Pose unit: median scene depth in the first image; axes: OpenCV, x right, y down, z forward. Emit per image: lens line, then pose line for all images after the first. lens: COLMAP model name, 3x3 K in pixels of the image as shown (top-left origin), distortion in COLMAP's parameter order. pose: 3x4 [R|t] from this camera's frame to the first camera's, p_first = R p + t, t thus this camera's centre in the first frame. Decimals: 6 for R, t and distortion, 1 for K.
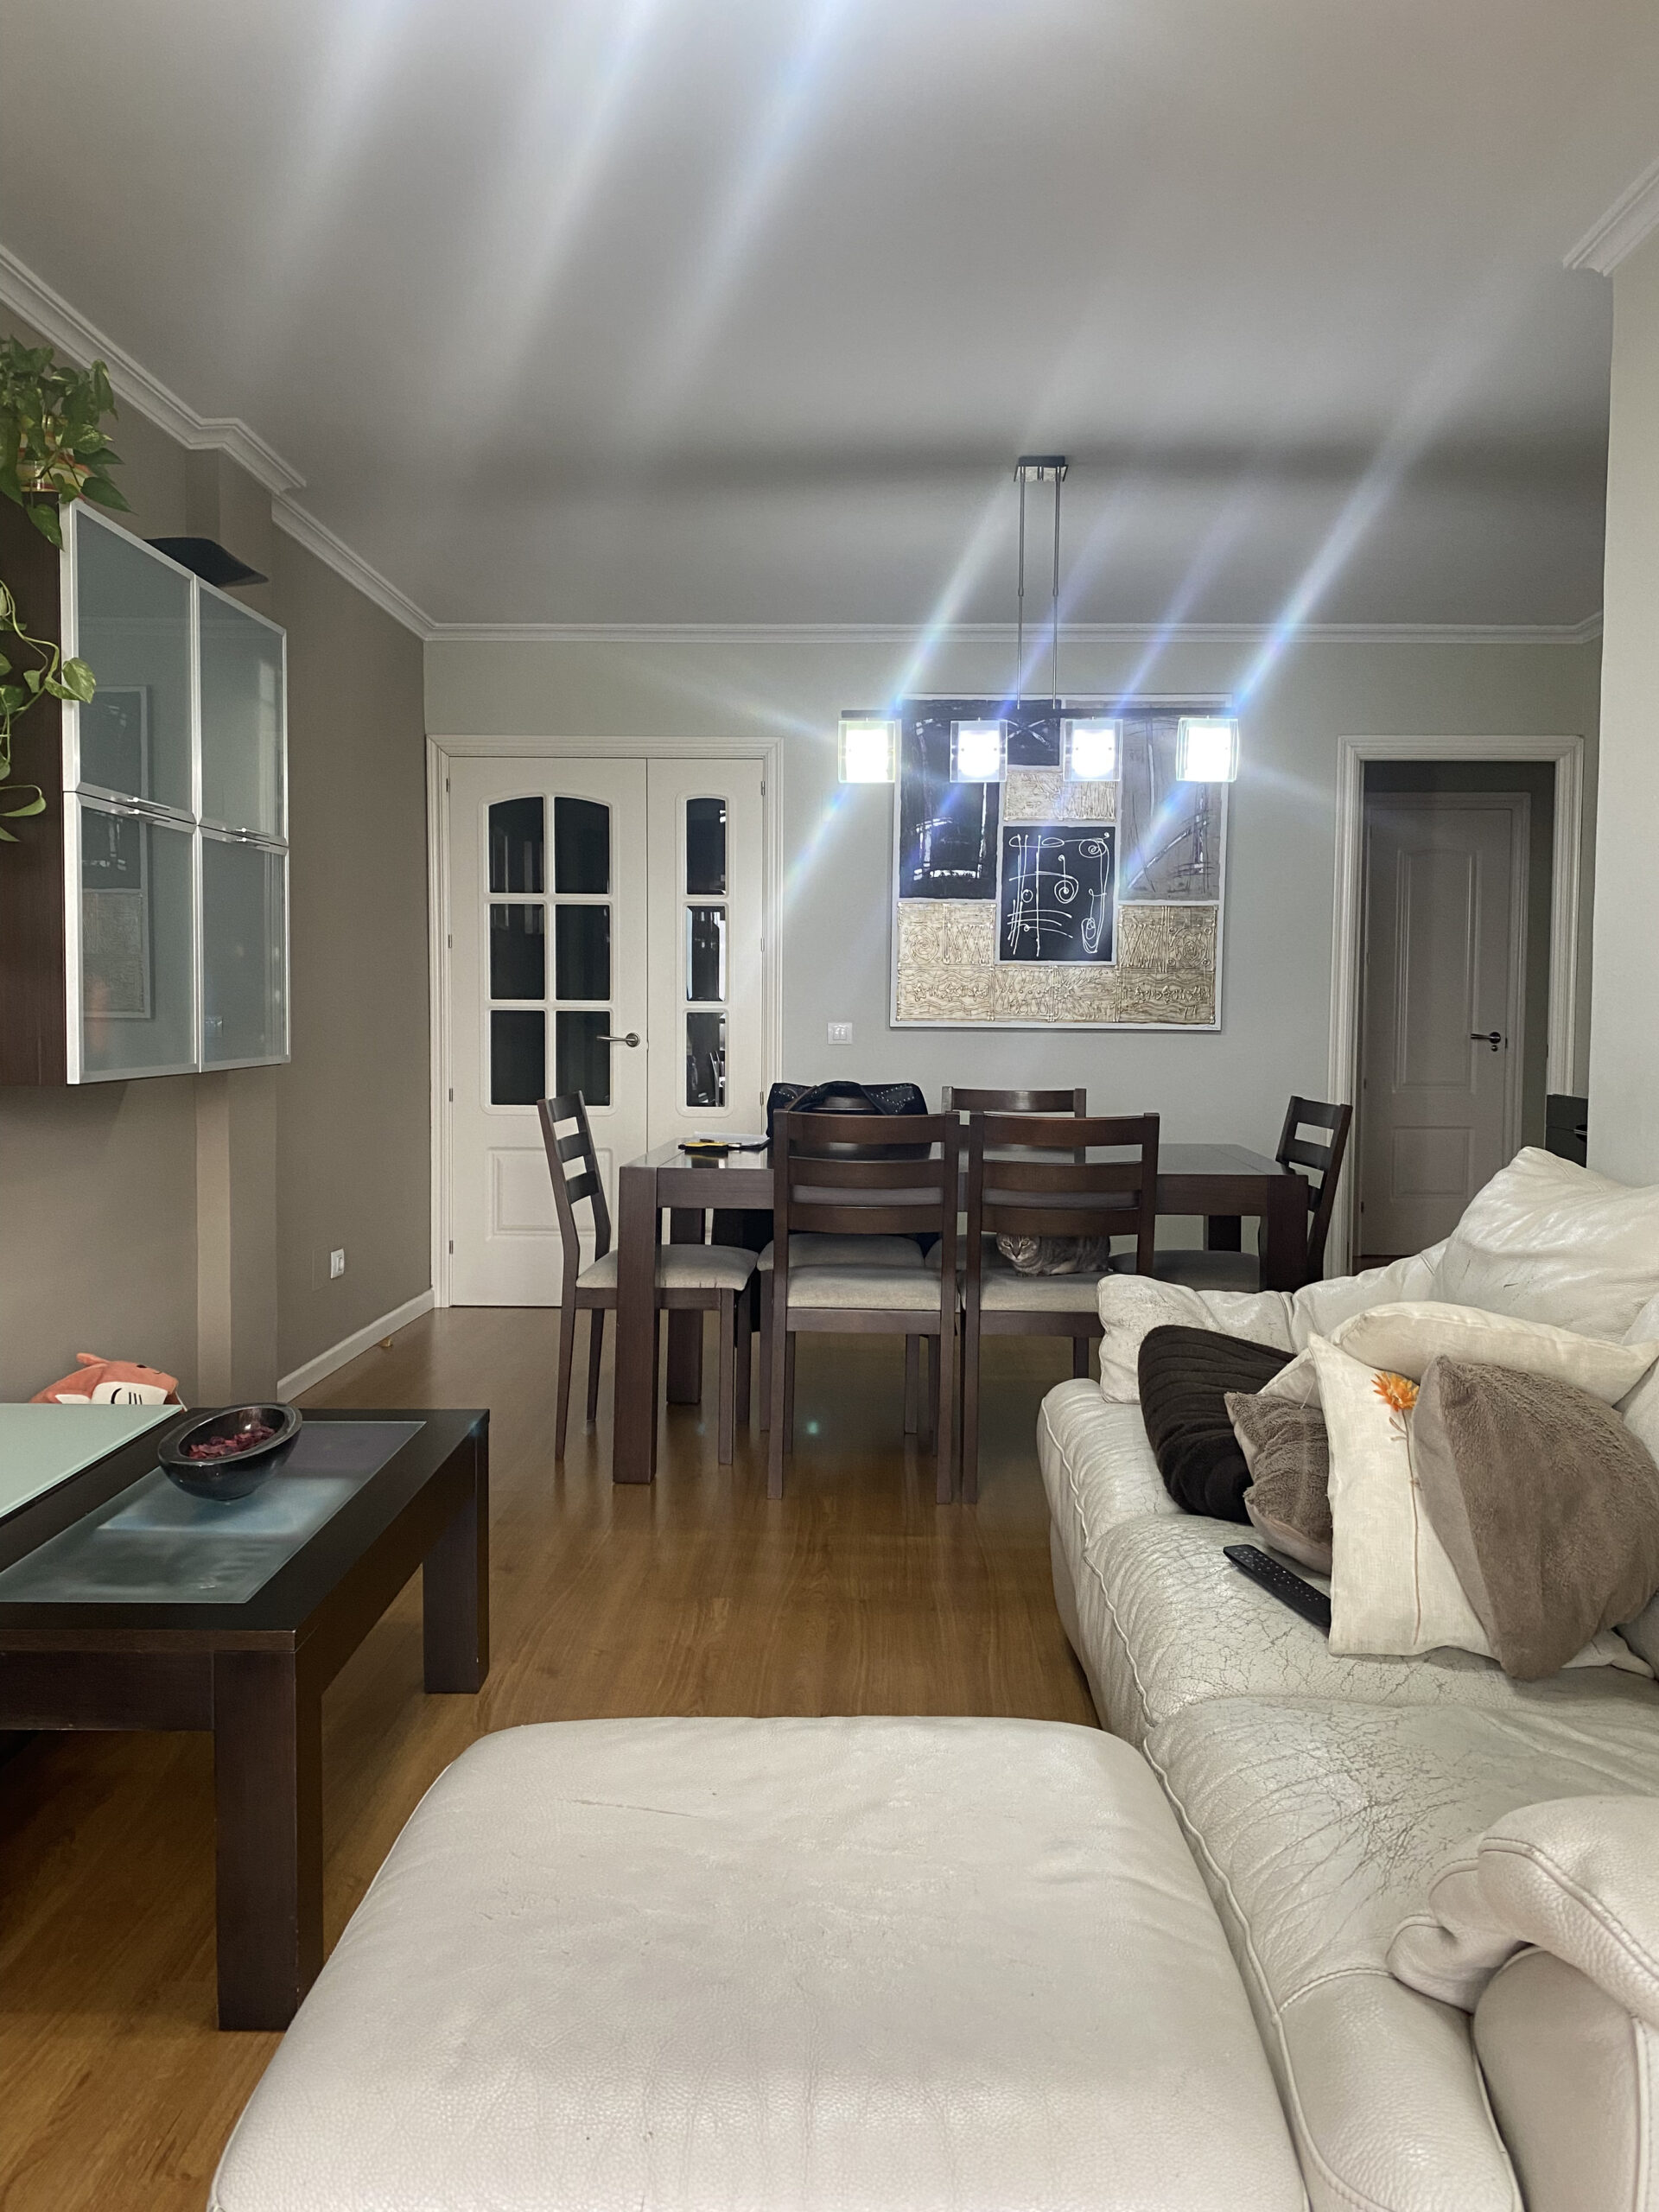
lens RADIAL K [[1665.7, 0, 829.5], [0, 1665.7, 1106.0], [0, 0, 1]] dist [0.002821, 0.000507]
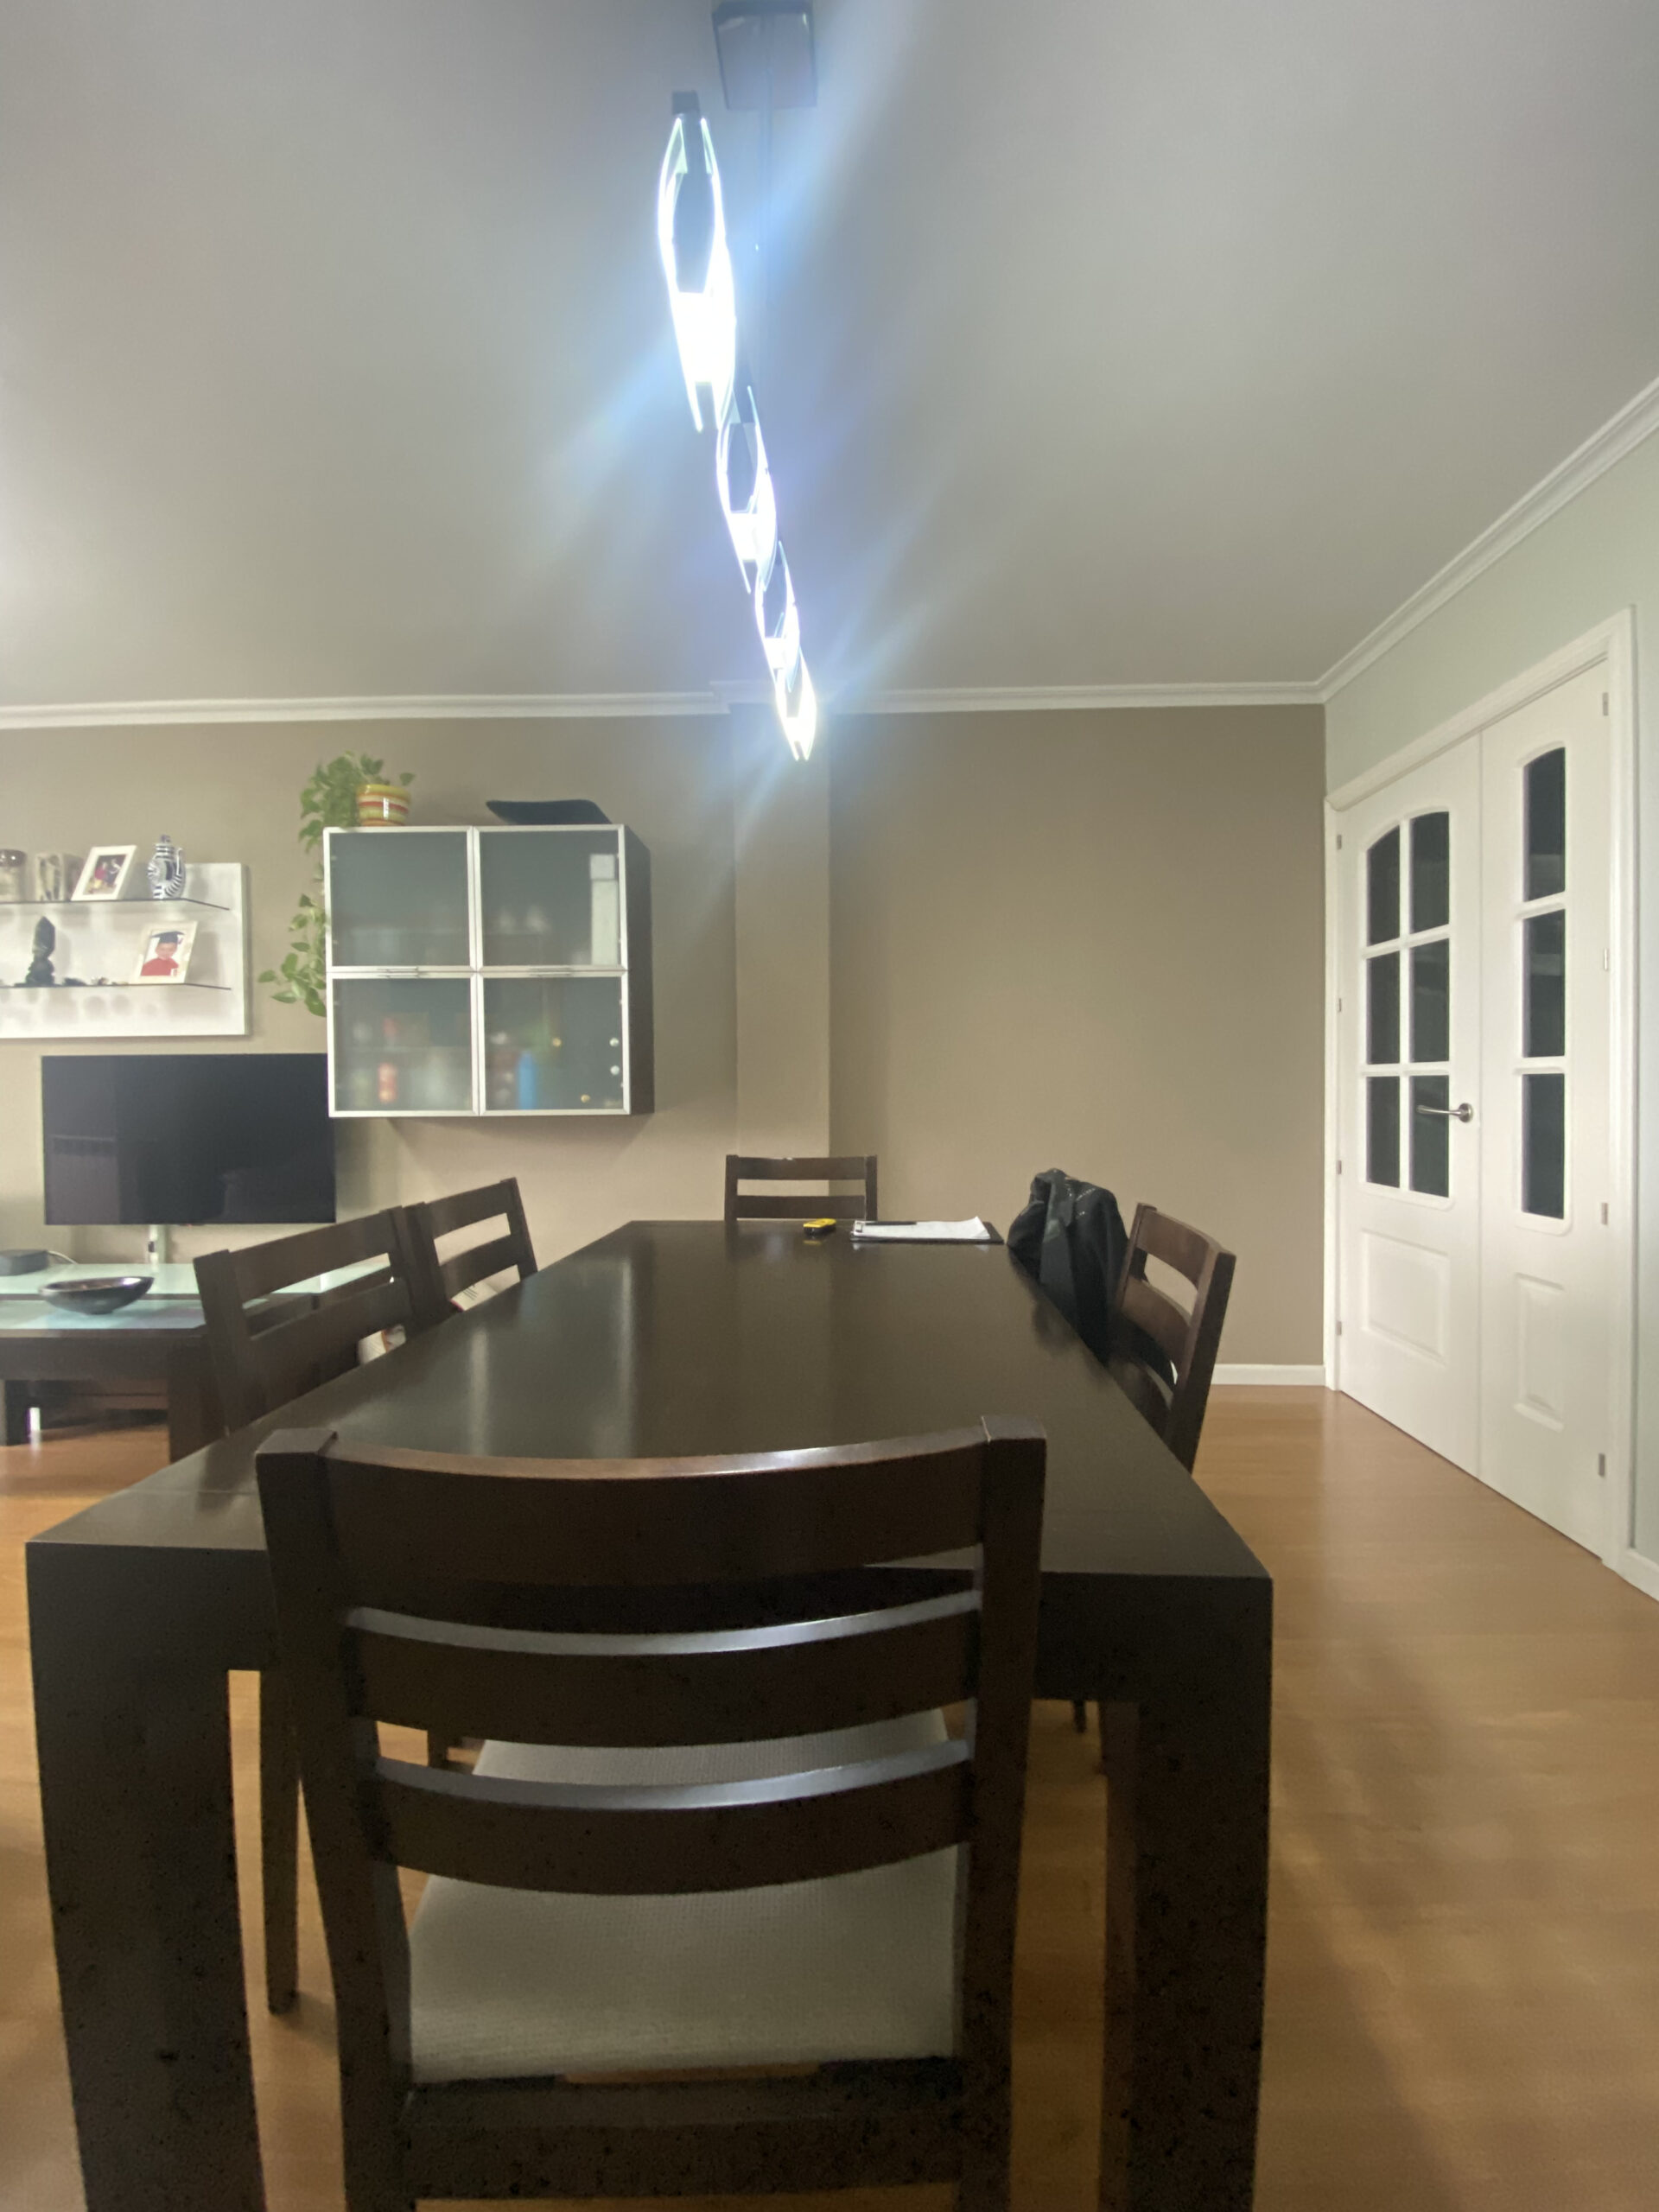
lens RADIAL K [[902.3, 0, 835.8], [0, 902.3, 1100.4], [0, 0, 1]] dist [0.026131, -0.026120]
pose [[-0.024351, 0.005942, -0.999686, 0.294552], [-0.053700, 0.998531, 0.007243, -0.033101], [0.998260, 0.053860, -0.023996, 0.728358]]
